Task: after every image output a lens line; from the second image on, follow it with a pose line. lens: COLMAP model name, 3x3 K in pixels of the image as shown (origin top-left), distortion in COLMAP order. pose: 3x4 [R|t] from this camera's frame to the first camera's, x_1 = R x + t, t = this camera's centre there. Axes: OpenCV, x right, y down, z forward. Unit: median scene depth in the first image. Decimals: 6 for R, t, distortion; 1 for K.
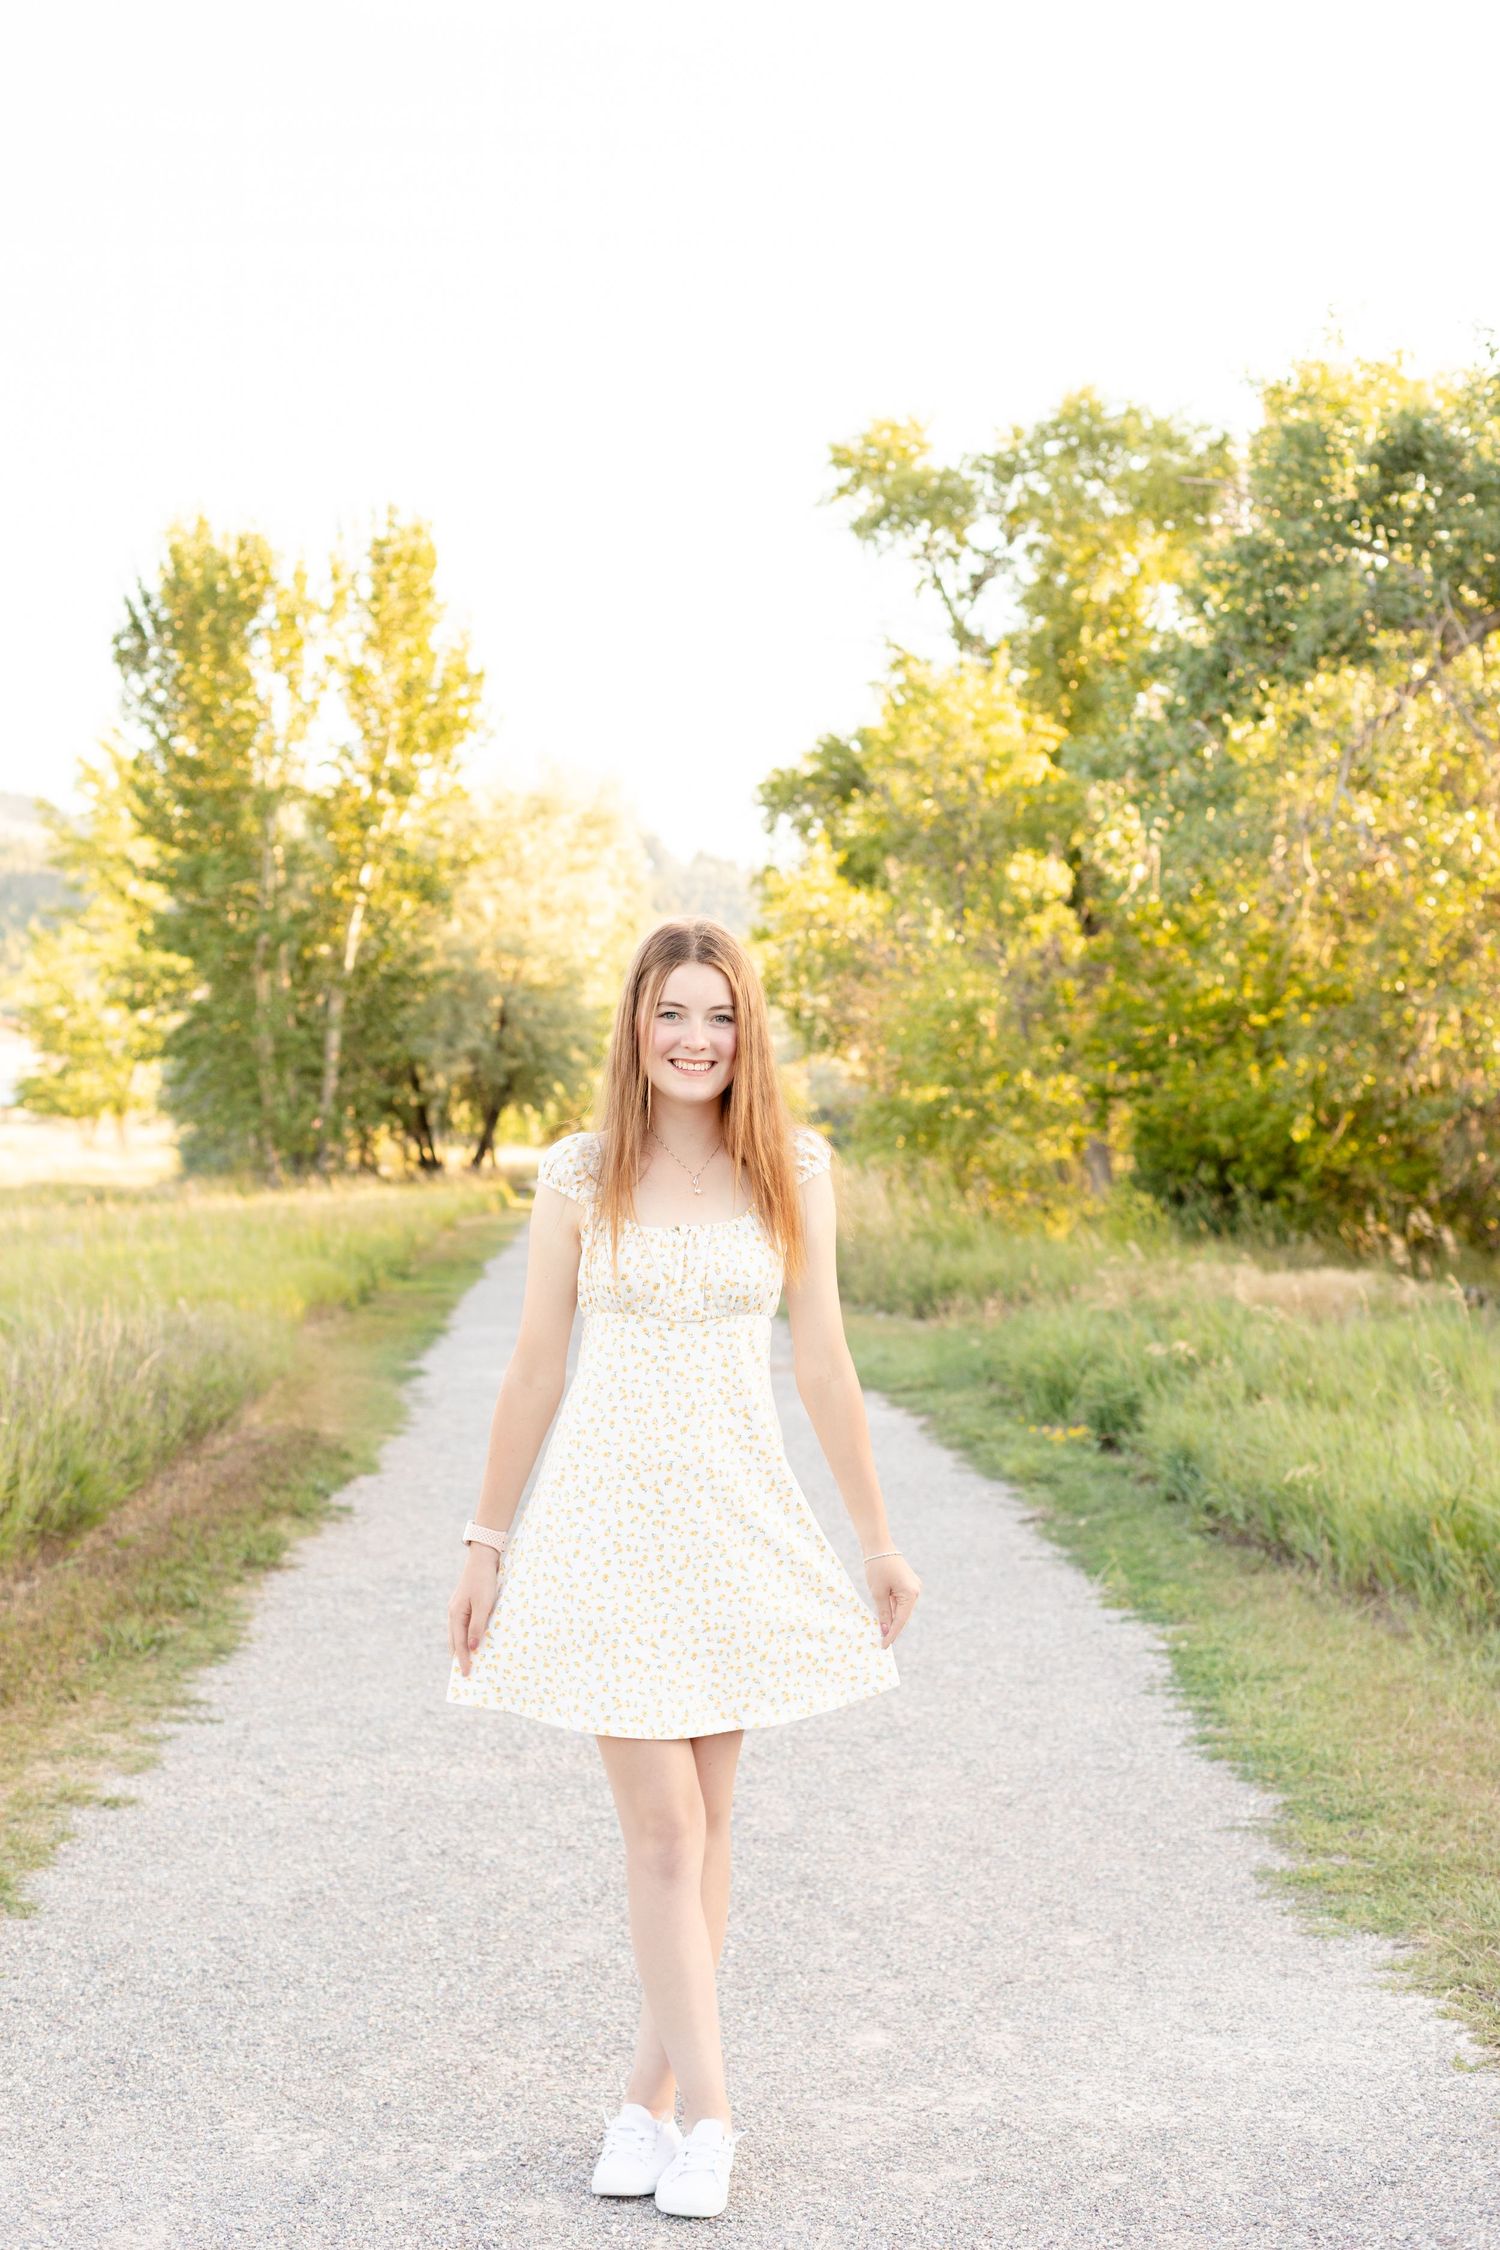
lens RADIAL K [[3351.8, 0, 702.9], [0, 3351.8, 1121.6], [0, 0, 1]] dist [-0.020735, -0.014439]
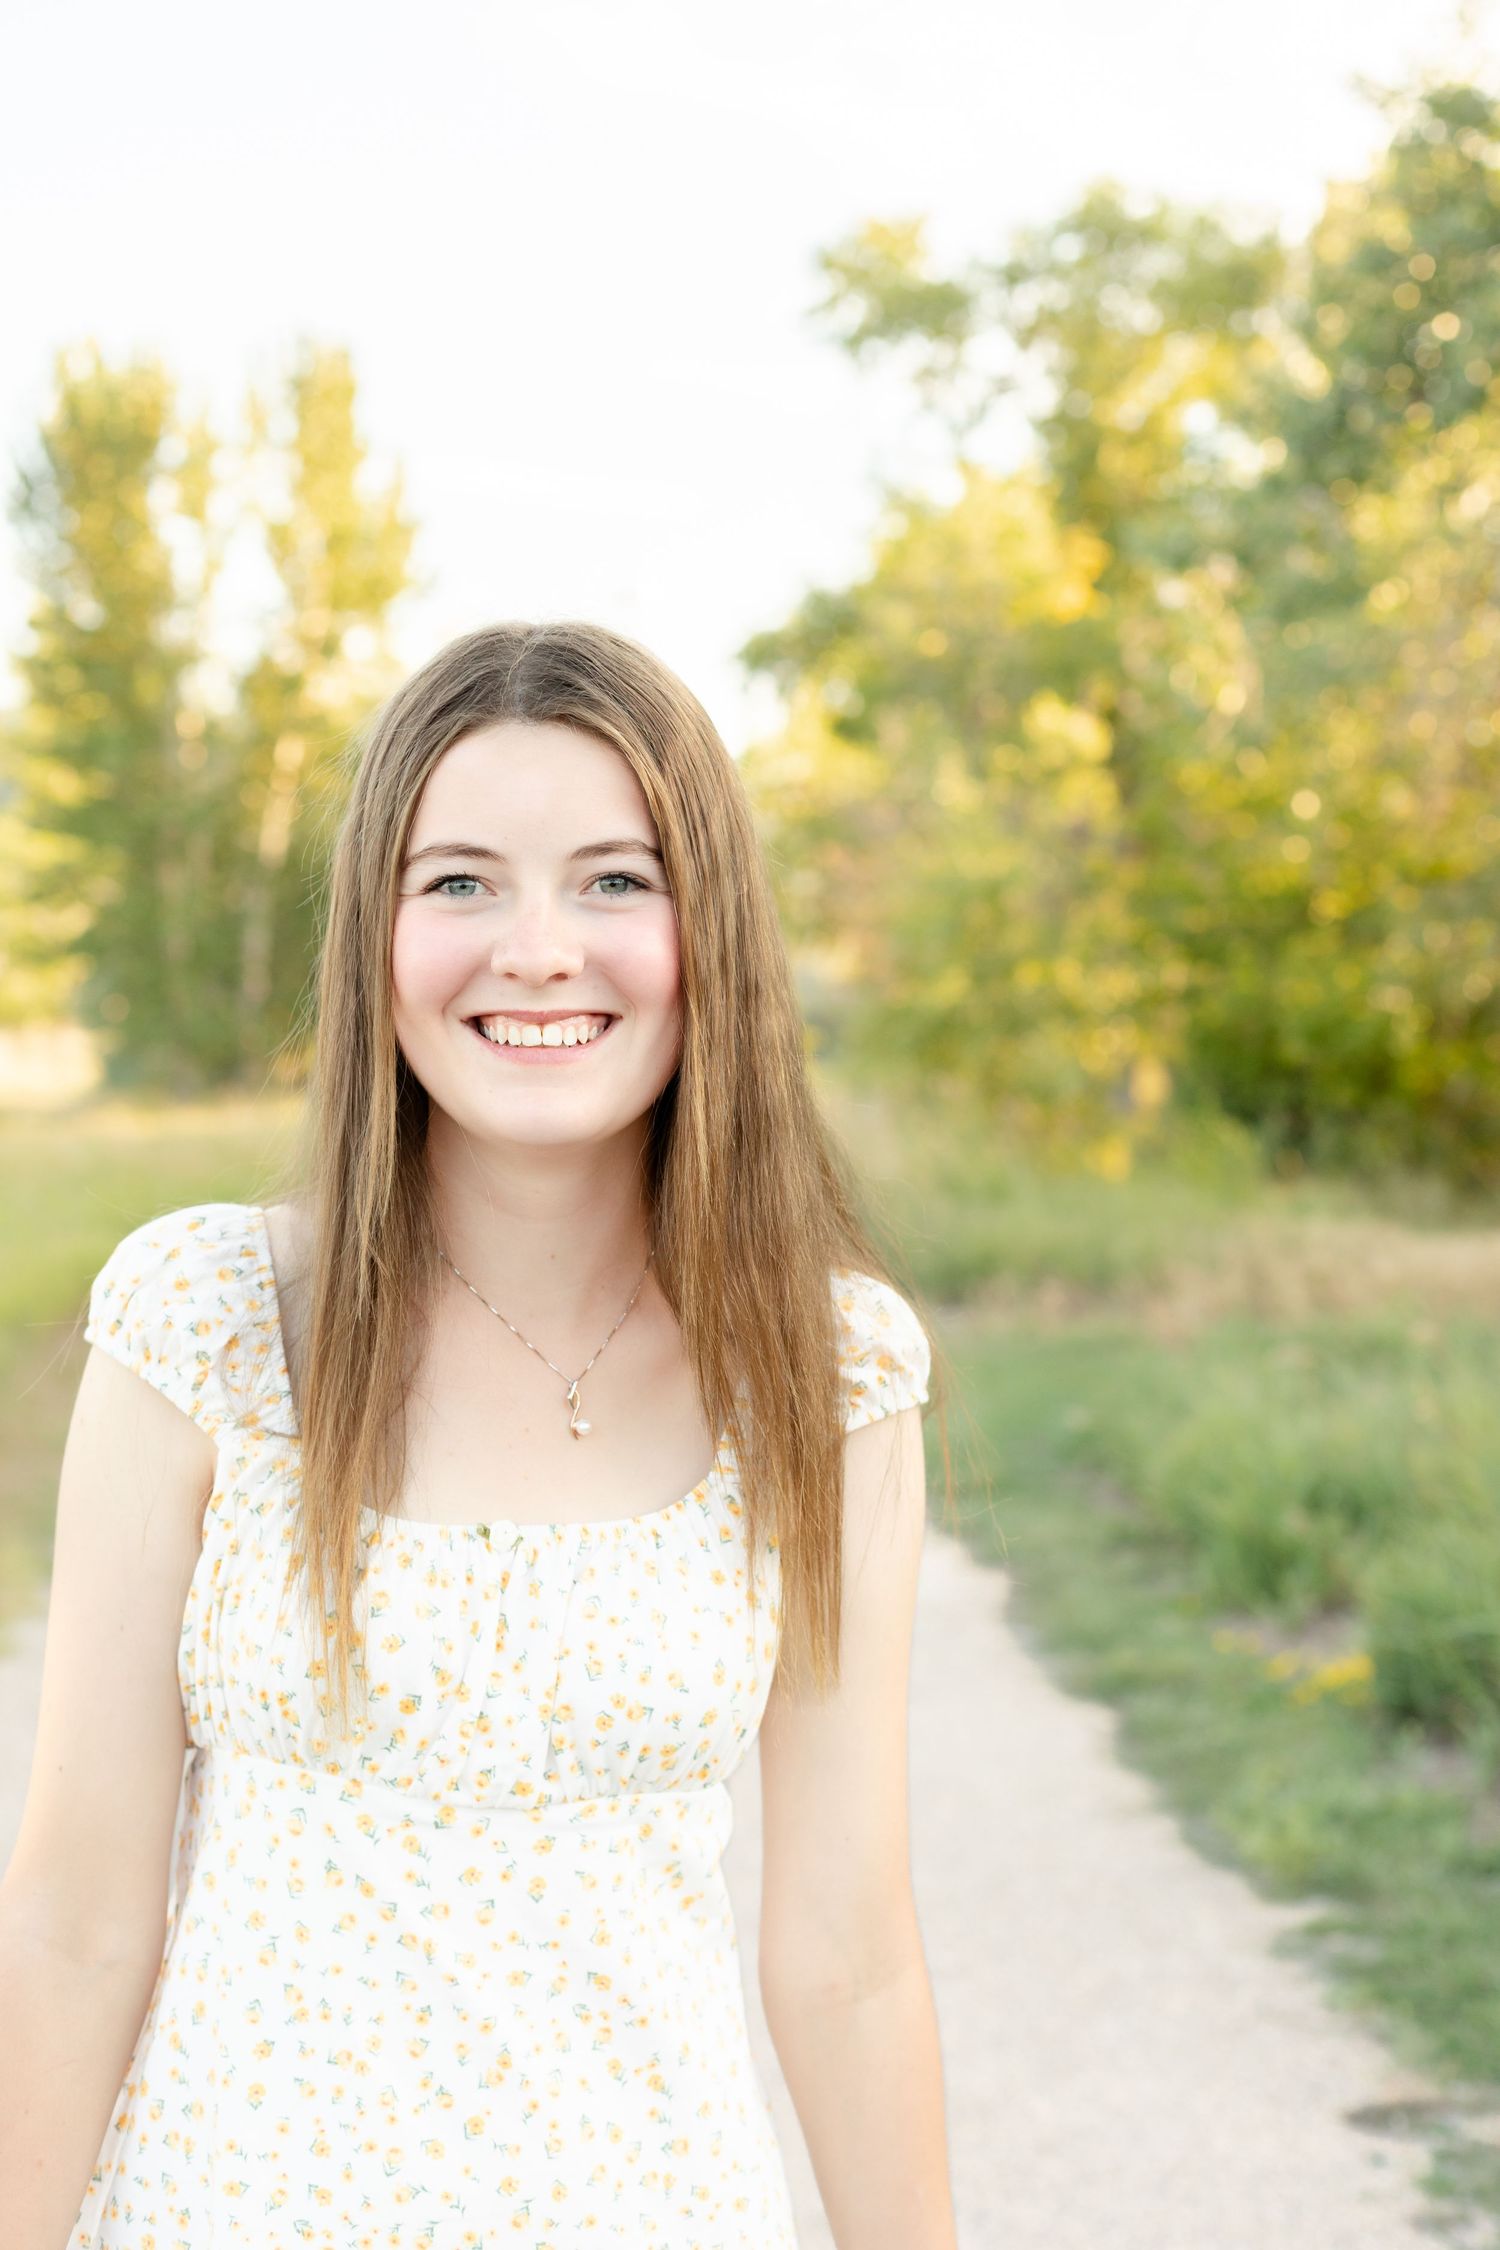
lens RADIAL K [[3351.8, 0, 702.9], [0, 3351.8, 1121.6], [0, 0, 1]] dist [-0.020735, -0.014439]
pose [[0.999970, -0.006206, 0.004700, 0.004582], [0.006069, 0.999573, 0.028569, -0.001119], [-0.004876, -0.028540, 0.999581, 0.148109]]
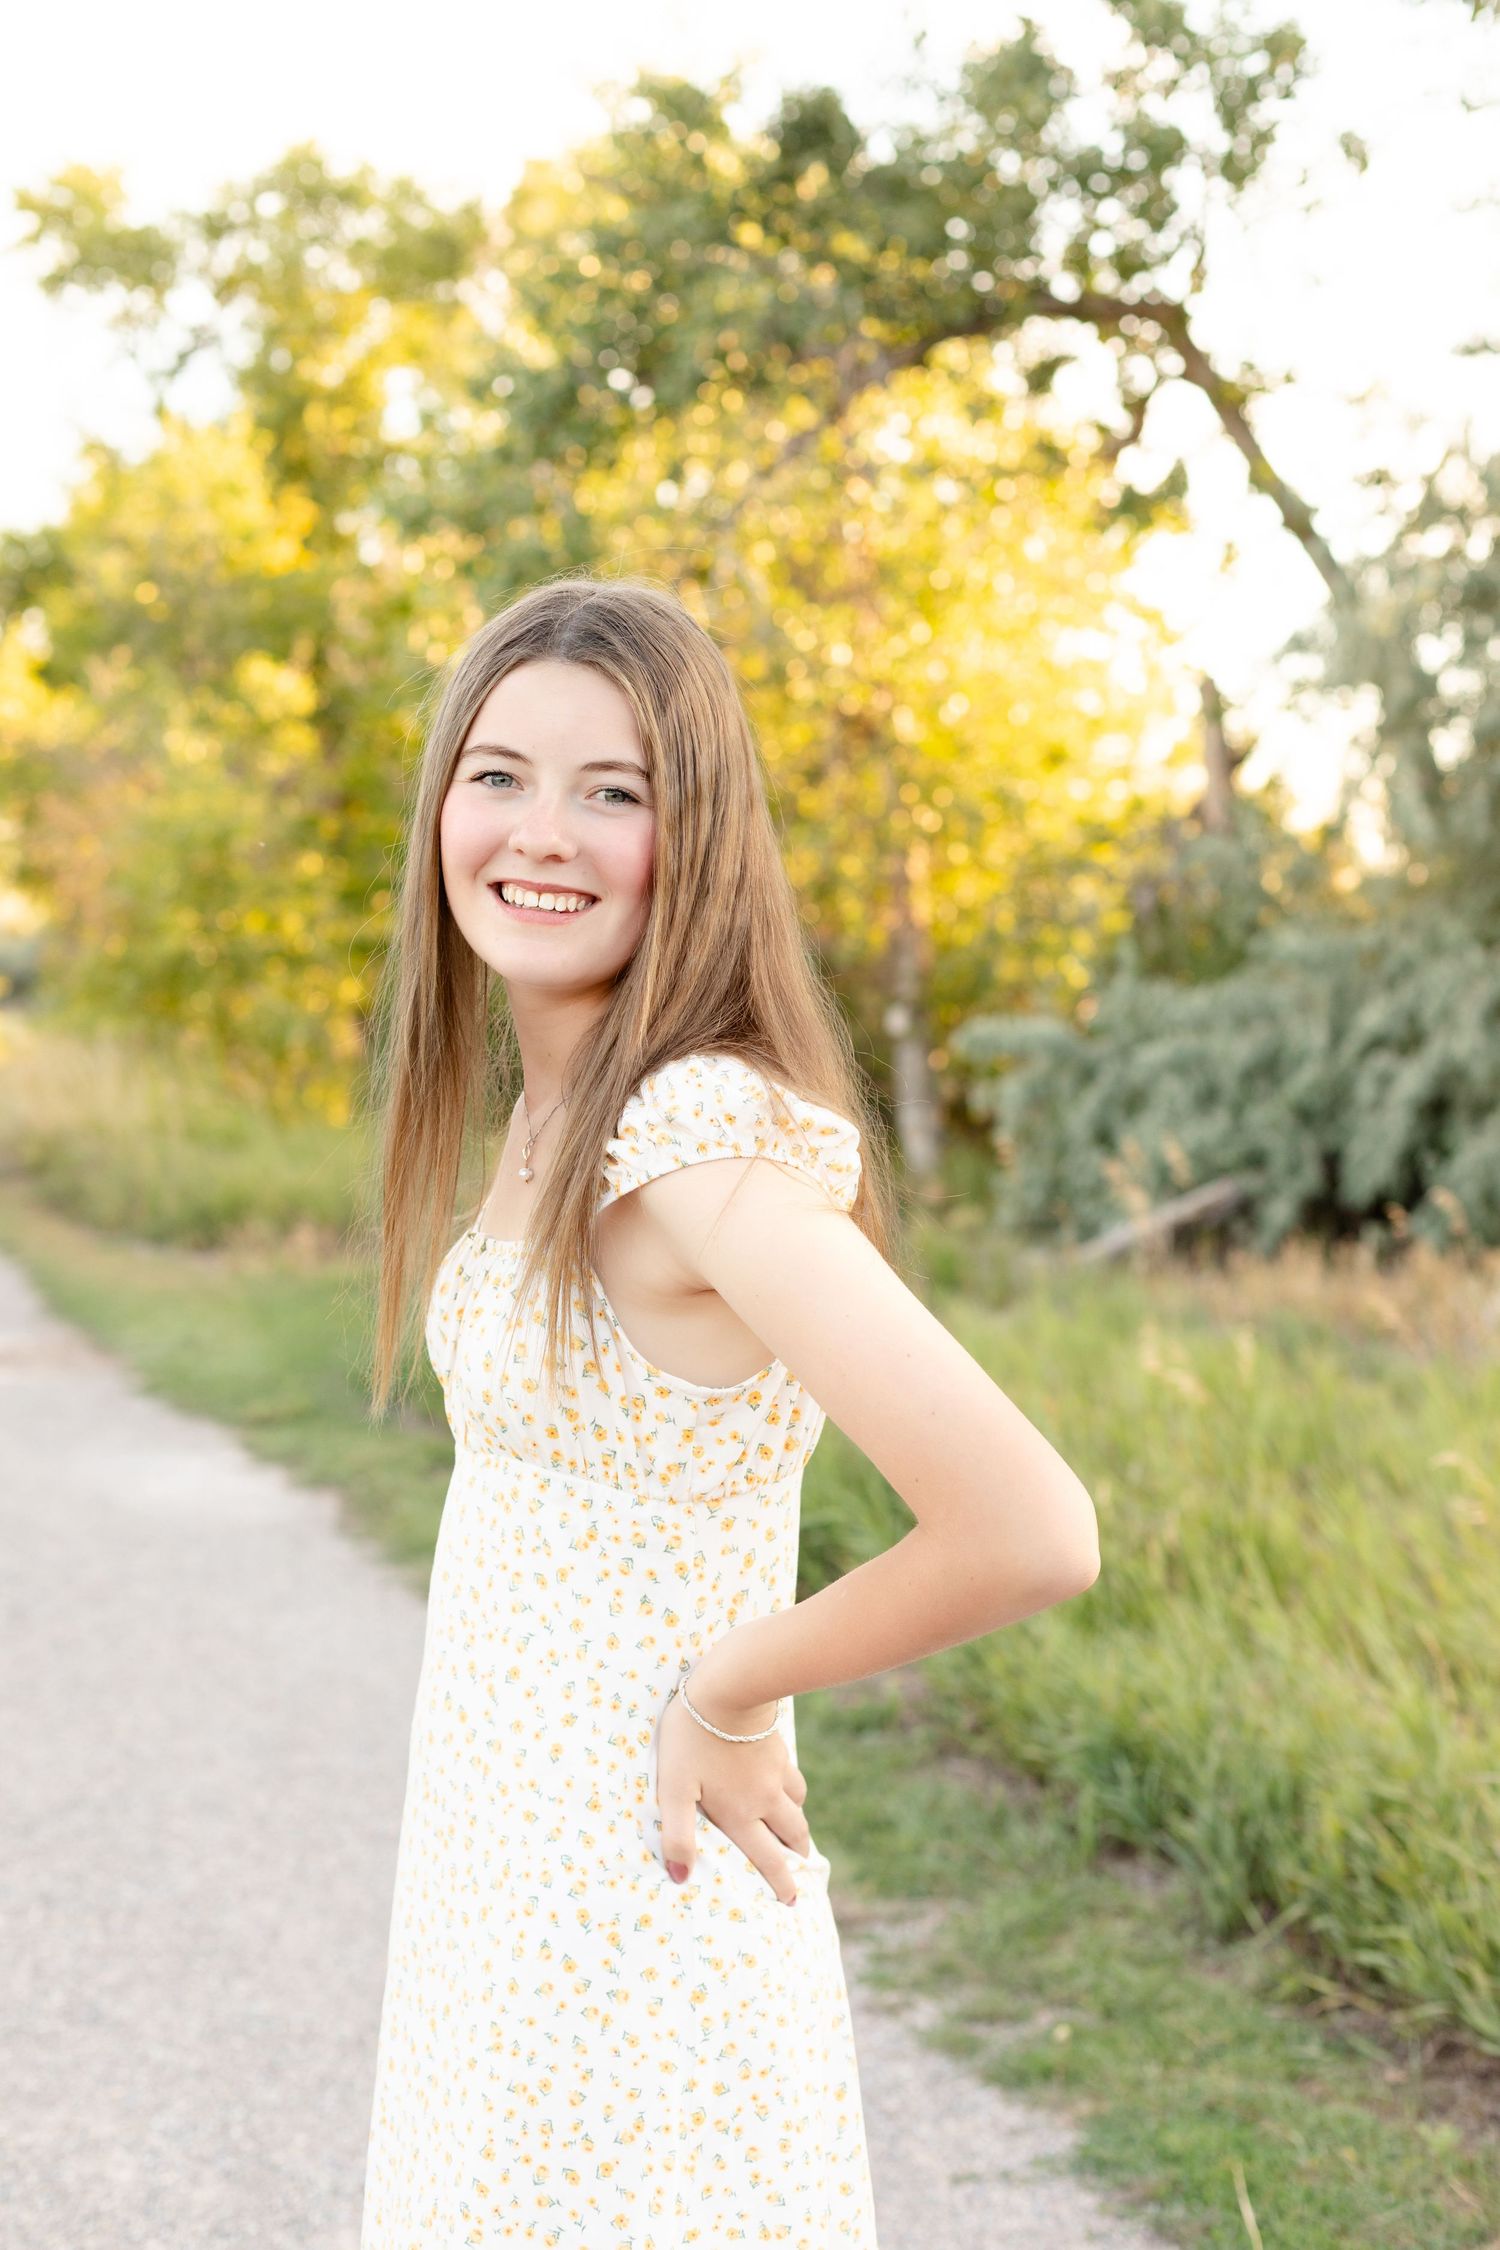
lens RADIAL K [[3351.8, 0, 702.9], [0, 3351.8, 1121.6], [0, 0, 1]] dist [-0.020735, -0.014439]
pose [[0.967891, 0.001372, 0.251367, -0.005695], [-0.011842, 0.999124, 0.040142, -0.000026], [-0.251092, -0.041830, 0.967059, 0.141368]]
